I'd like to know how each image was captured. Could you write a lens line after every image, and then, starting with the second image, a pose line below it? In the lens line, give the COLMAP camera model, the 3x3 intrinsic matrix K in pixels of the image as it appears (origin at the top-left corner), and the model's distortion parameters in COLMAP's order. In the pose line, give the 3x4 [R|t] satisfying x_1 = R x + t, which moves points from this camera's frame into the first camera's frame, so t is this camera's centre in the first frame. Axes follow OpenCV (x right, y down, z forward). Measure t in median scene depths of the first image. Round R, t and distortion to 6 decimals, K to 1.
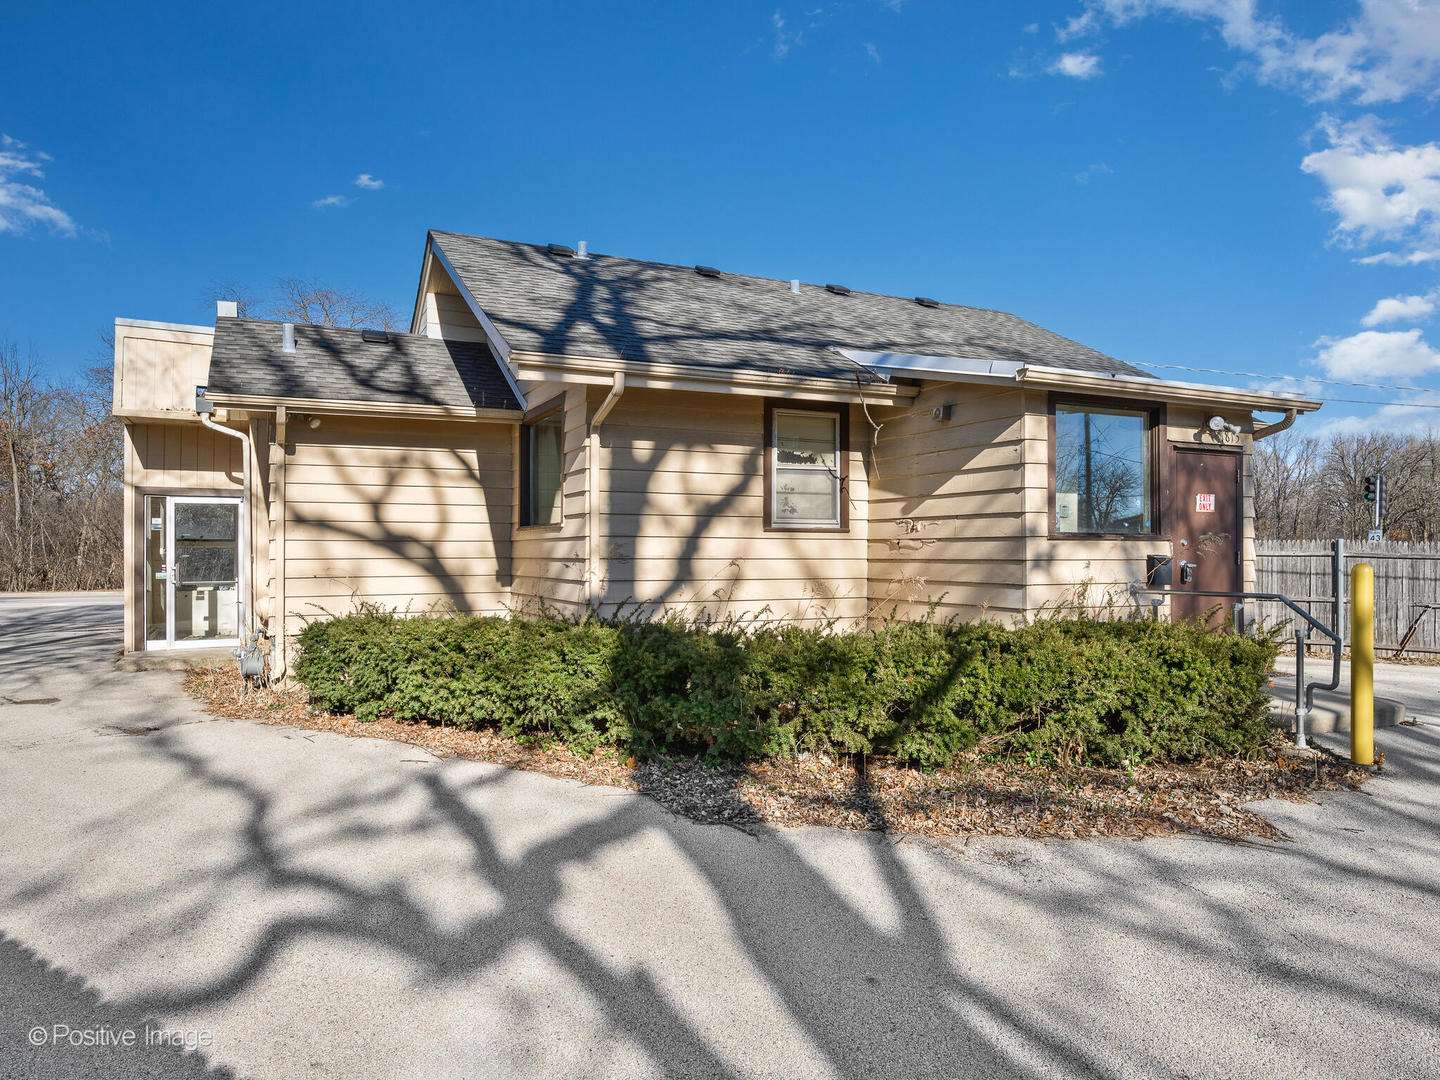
lens RADIAL K [[871.7, 0, 719.8], [0, 871.7, 545.0], [0, 0, 1]] dist [0.002096, 0.000543]
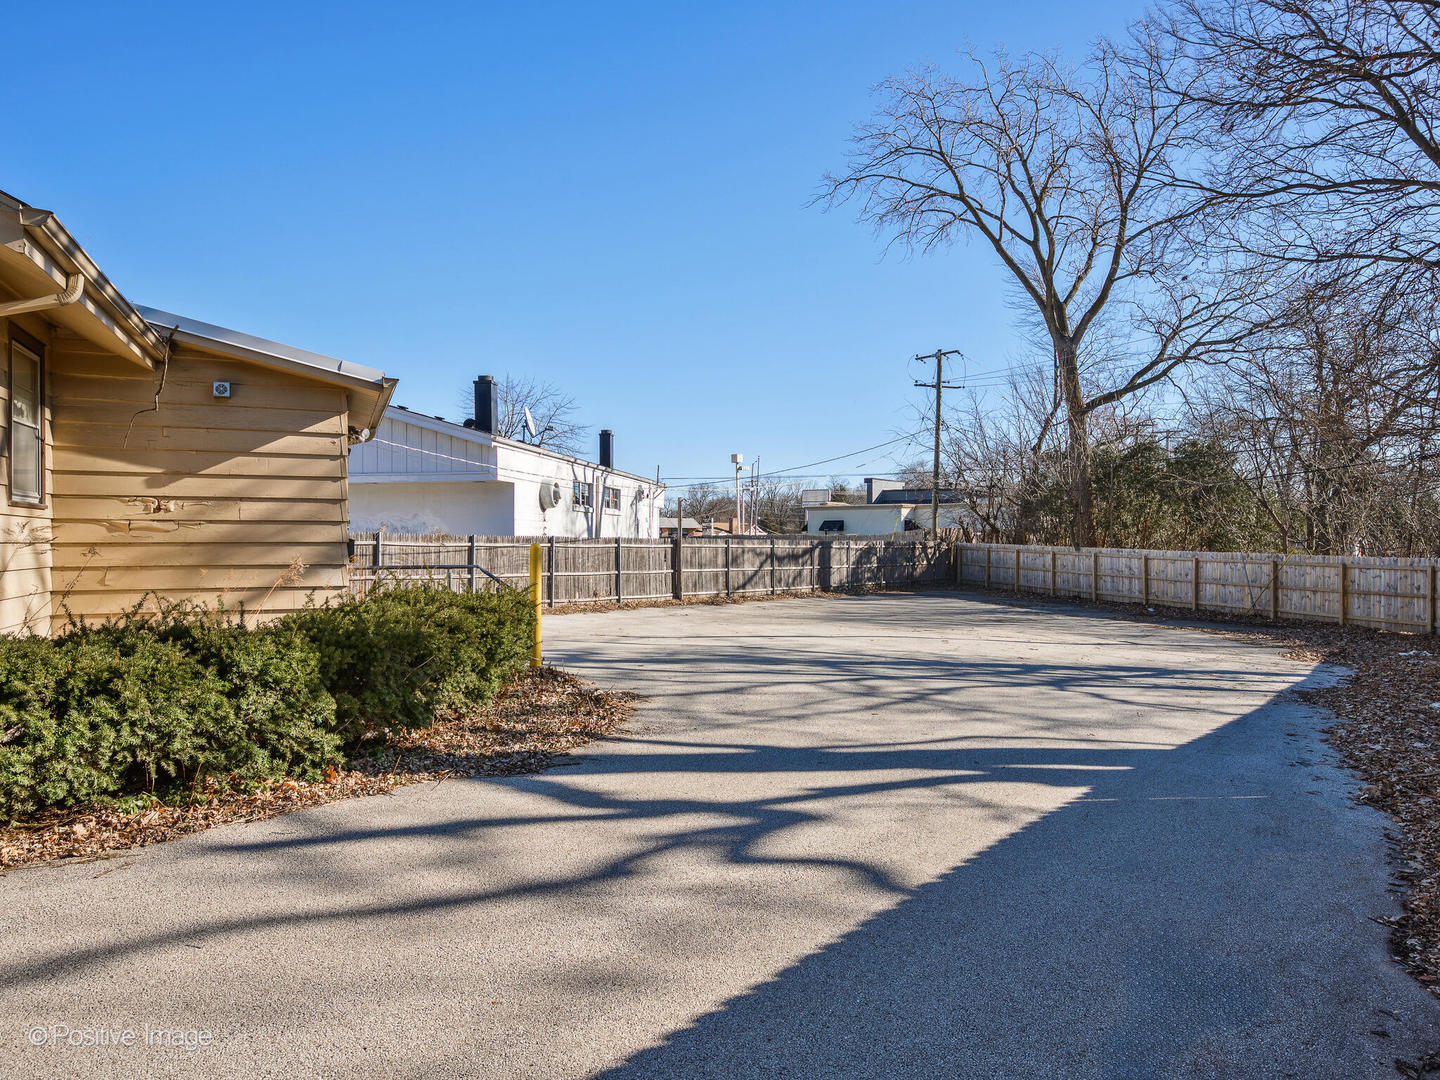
lens RADIAL K [[874.0, 0, 718.2], [0, 874.0, 544.3], [0, 0, 1]] dist [-0.006881, -0.000593]
pose [[0.161200, 0.008293, 0.986887, -1.237274], [-0.010489, 0.999923, -0.006690, 0.038718], [-0.986866, -0.009273, 0.161275, 0.663069]]
